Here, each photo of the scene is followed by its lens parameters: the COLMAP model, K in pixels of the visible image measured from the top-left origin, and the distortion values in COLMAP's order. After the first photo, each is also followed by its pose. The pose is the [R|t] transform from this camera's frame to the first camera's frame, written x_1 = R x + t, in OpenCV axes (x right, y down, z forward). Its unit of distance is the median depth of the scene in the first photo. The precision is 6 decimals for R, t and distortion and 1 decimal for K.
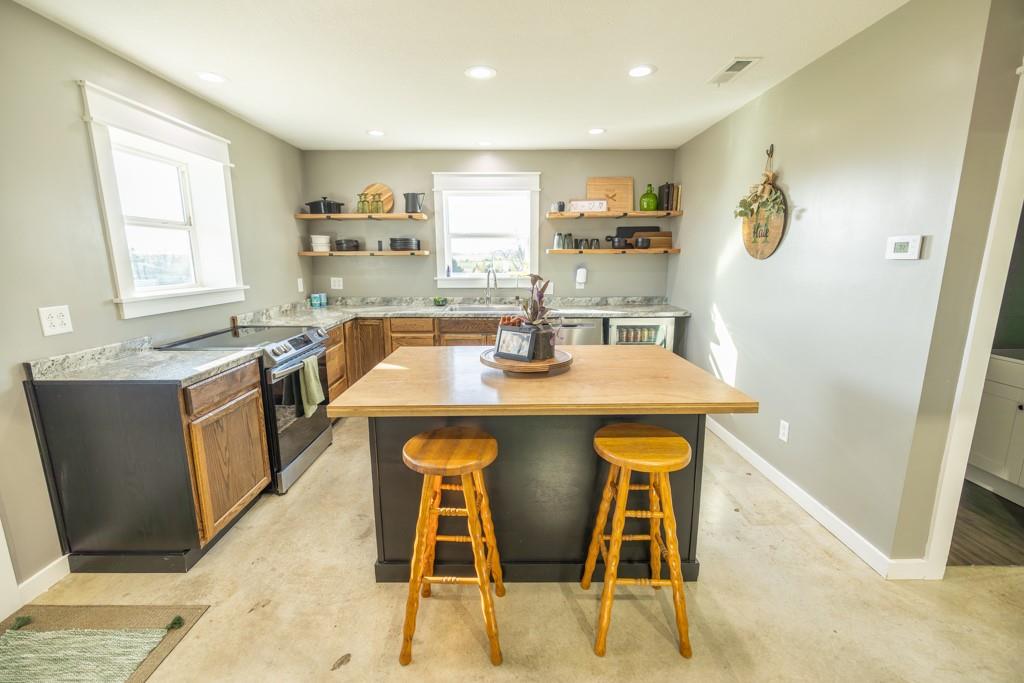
lens RADIAL K [[425.5, 0, 515.3], [0, 425.5, 335.7], [0, 0, 1]] dist [0.002753, 0.000362]
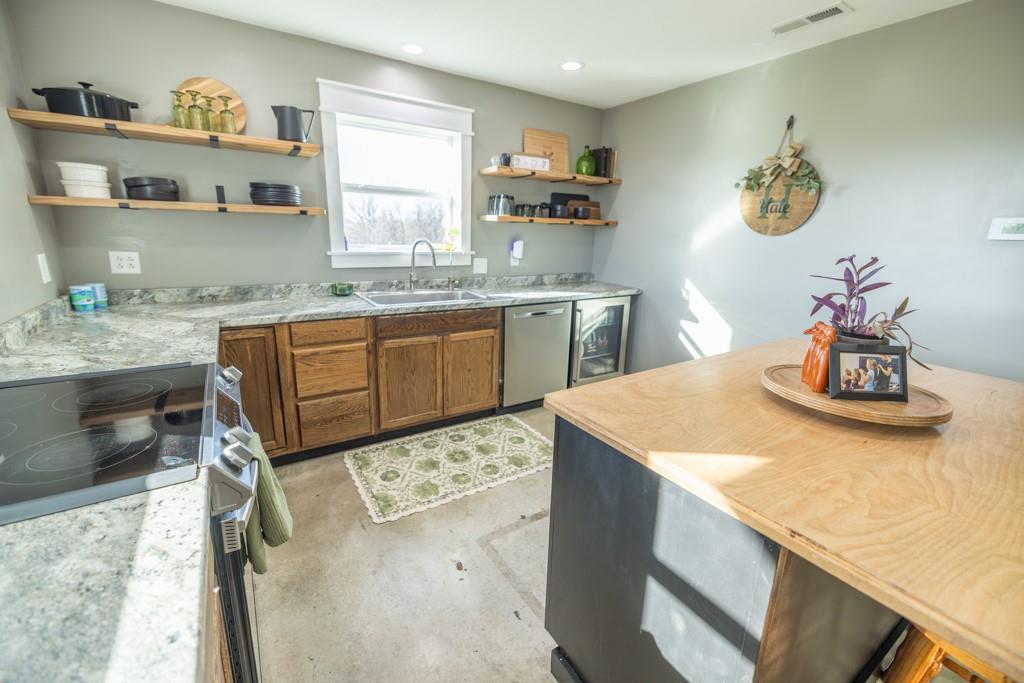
lens RADIAL K [[425.5, 0, 515.3], [0, 425.5, 335.7], [0, 0, 1]] dist [0.002753, 0.000362]
pose [[0.845254, -0.101786, 0.524581, -0.321272], [0.066998, 0.994131, 0.084941, -0.050189], [-0.530148, -0.036651, 0.847112, 0.325769]]
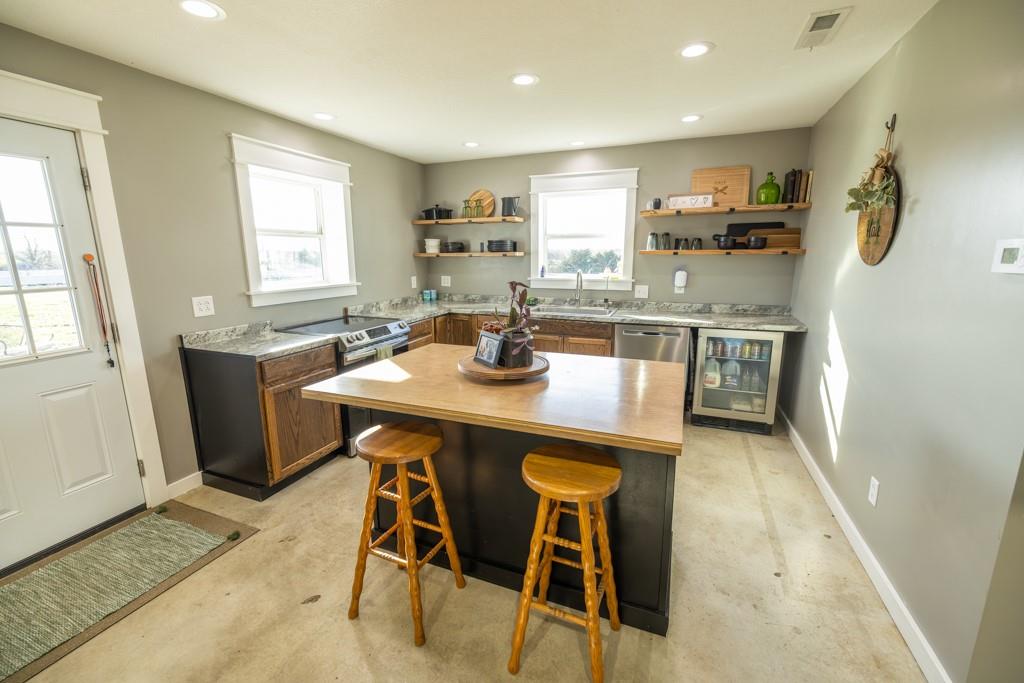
lens RADIAL K [[425.5, 0, 515.3], [0, 425.5, 335.7], [0, 0, 1]] dist [0.002753, 0.000362]
pose [[0.926073, 0.070629, -0.370675, 0.188107], [-0.067409, 0.997490, 0.021652, -0.017689], [0.371274, 0.004935, 0.928510, 0.030791]]
